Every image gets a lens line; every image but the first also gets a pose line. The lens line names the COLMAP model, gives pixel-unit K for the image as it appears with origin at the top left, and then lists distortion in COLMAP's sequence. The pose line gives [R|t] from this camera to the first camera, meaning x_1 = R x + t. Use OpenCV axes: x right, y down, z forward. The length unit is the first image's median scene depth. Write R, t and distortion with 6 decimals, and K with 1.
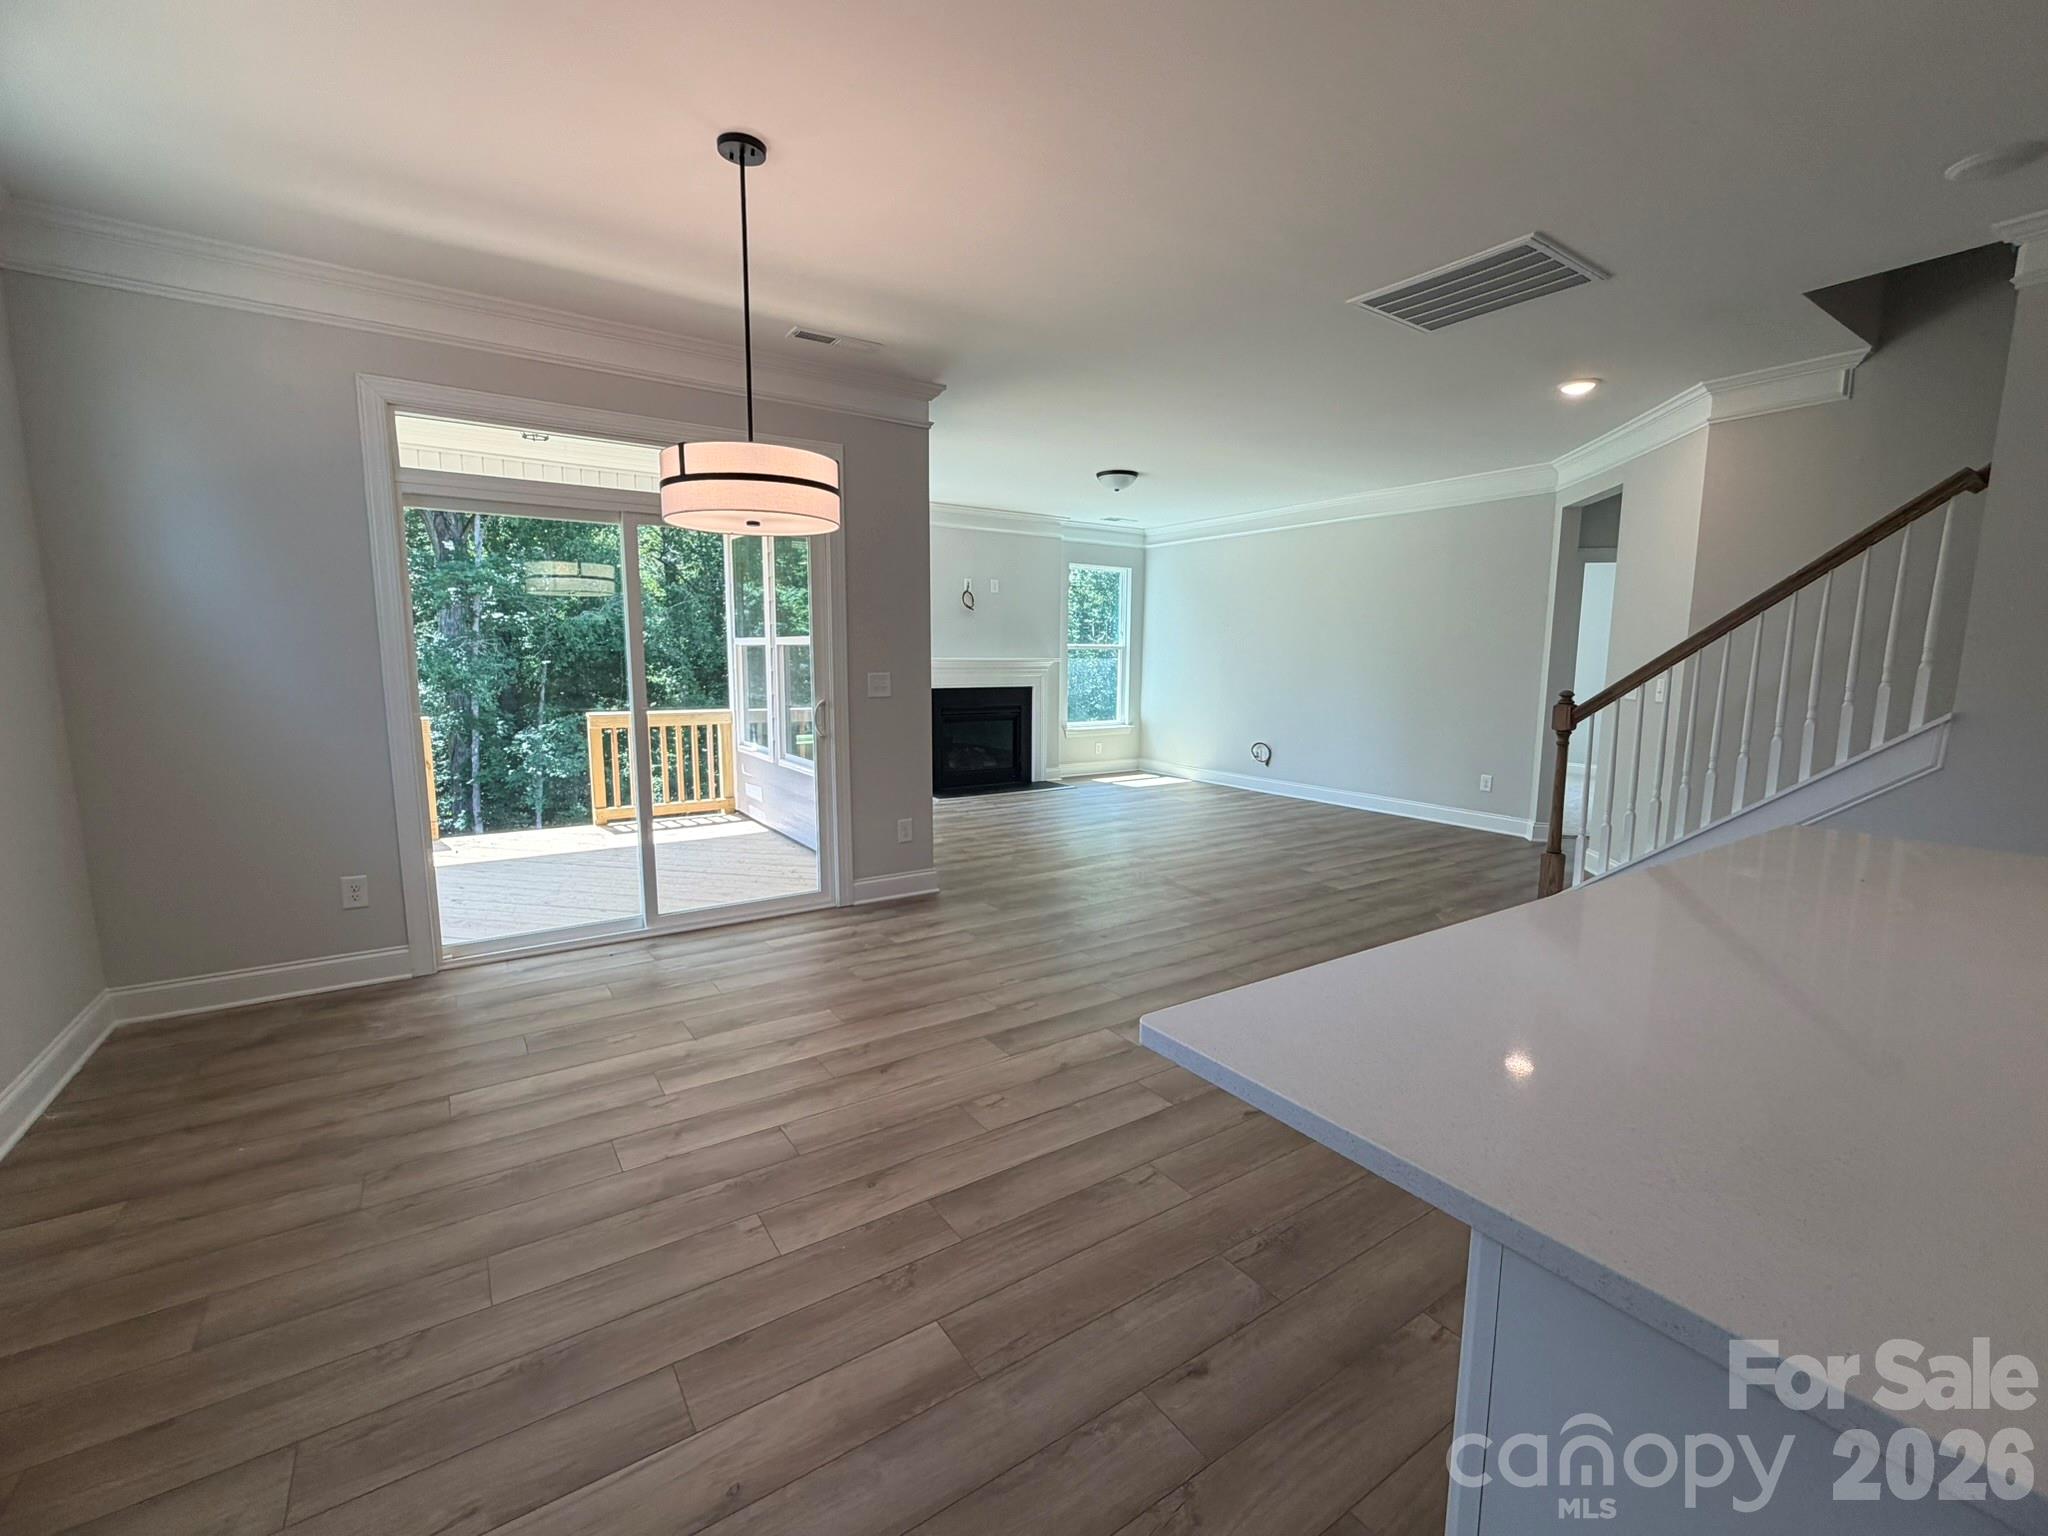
lens RADIAL K [[868.9, 0, 1019.5], [0, 868.9, 767.2], [0, 0, 1]] dist [-0.002836, 0.001024]
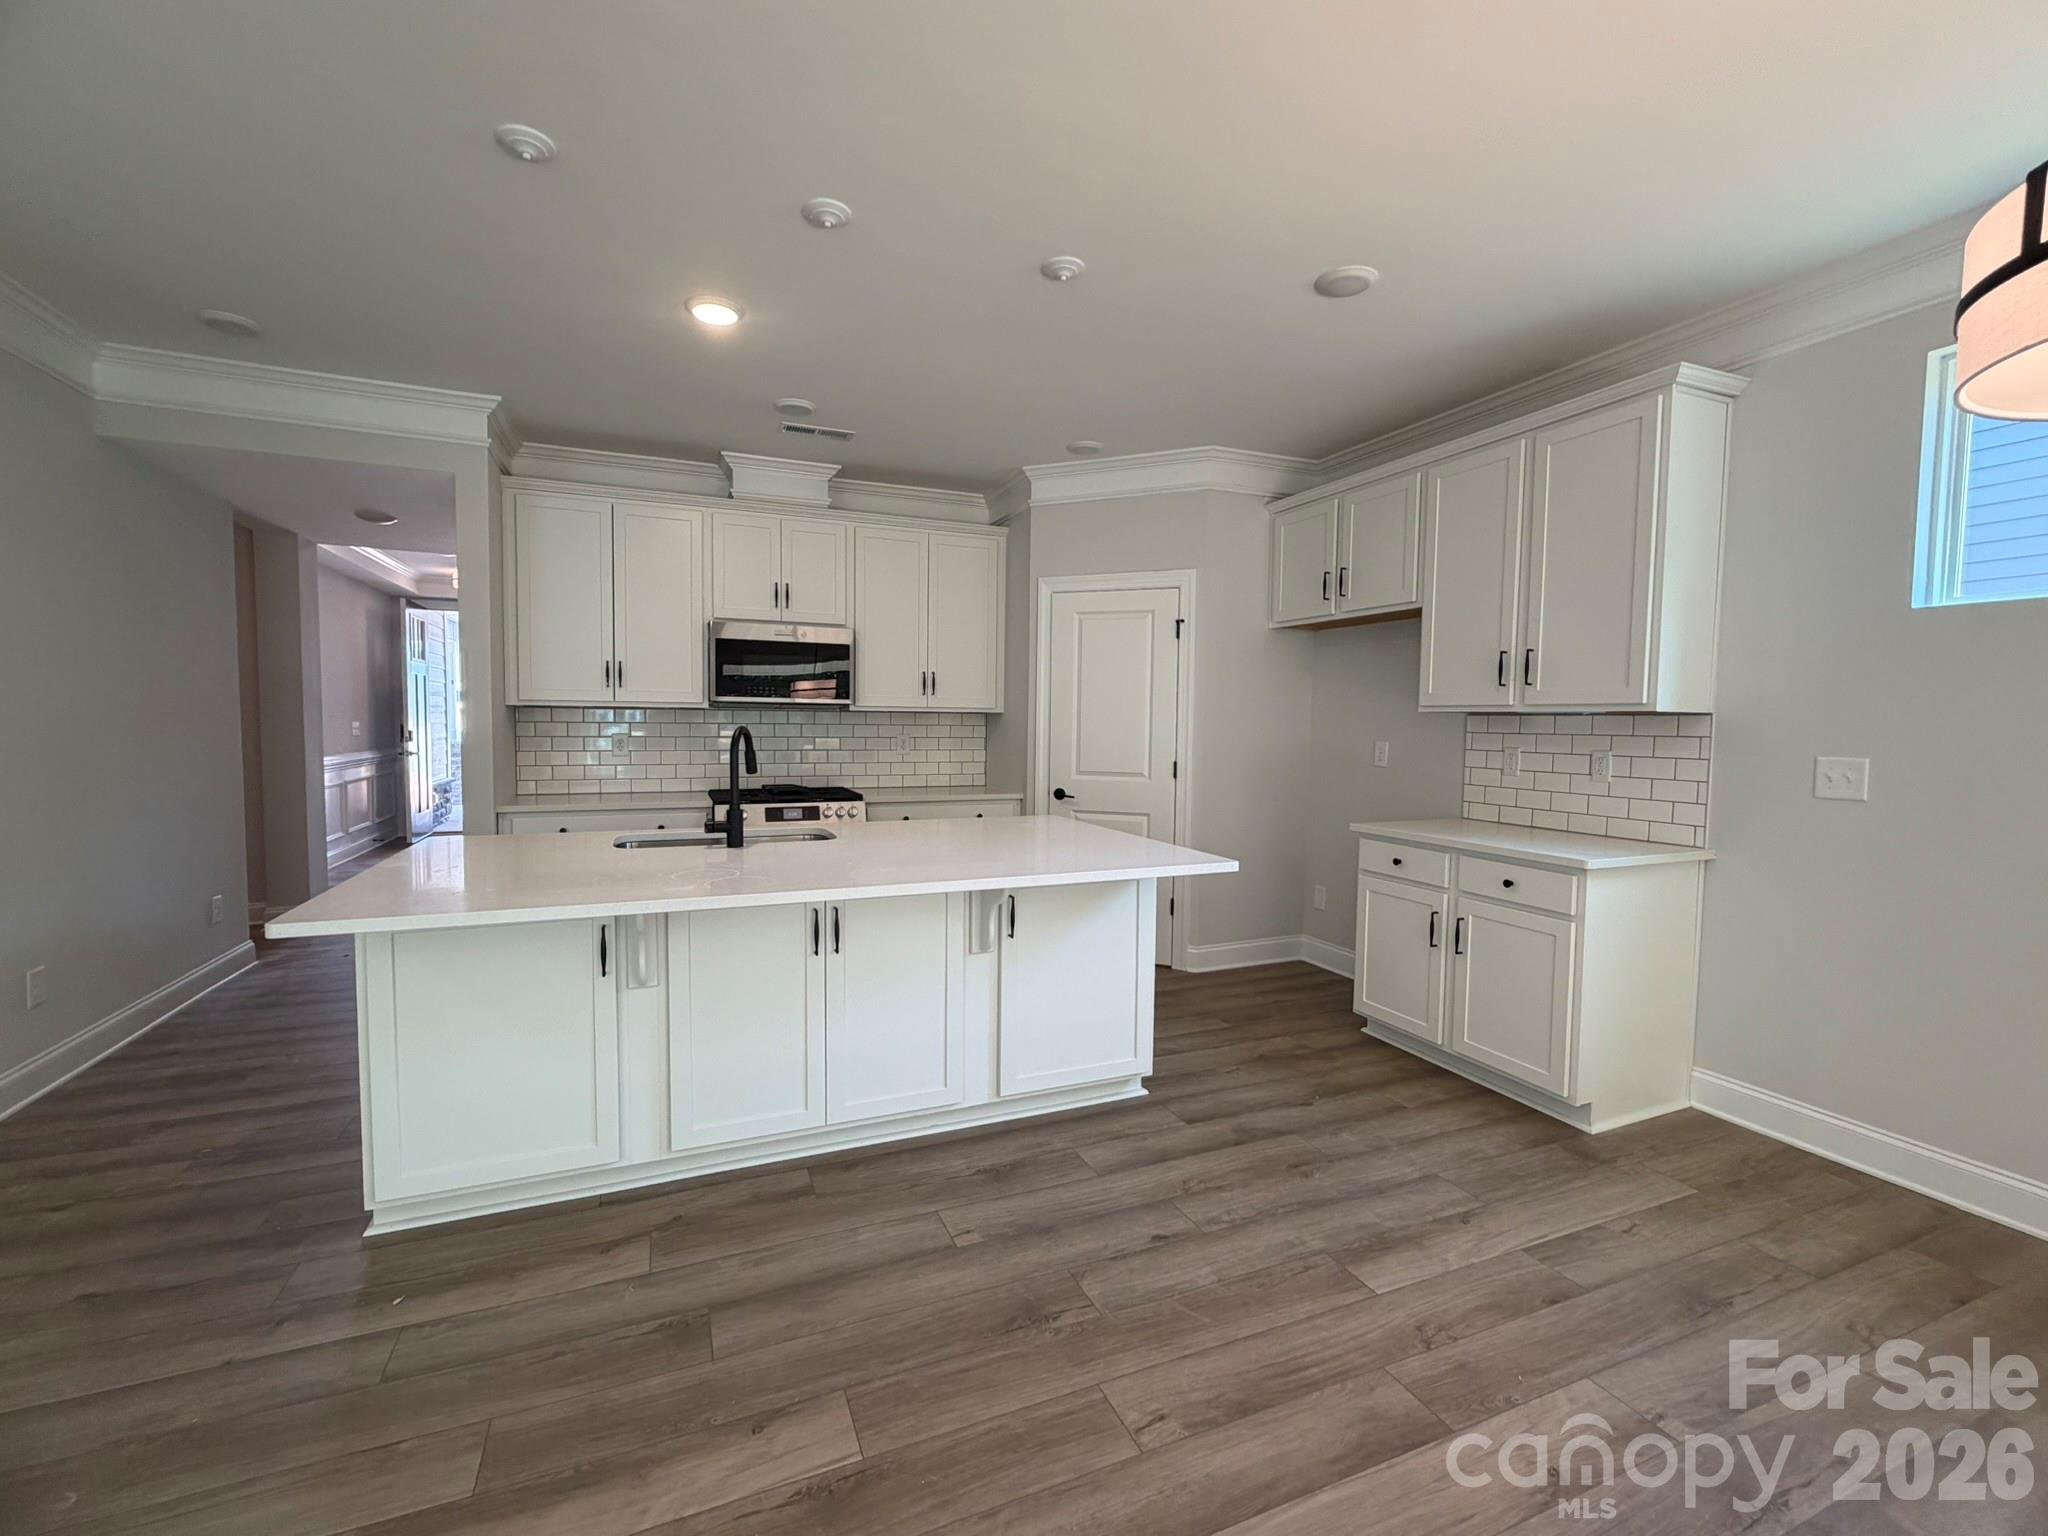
lens RADIAL K [[868.9, 0, 1023.4], [0, 868.9, 768.6], [0, 0, 1]] dist [-0.002836, 0.001024]
pose [[-0.981128, -0.027662, 0.191370, 0.056115], [0.007942, 0.983114, 0.182824, -0.088350], [-0.193195, 0.180894, -0.964341, 0.710567]]
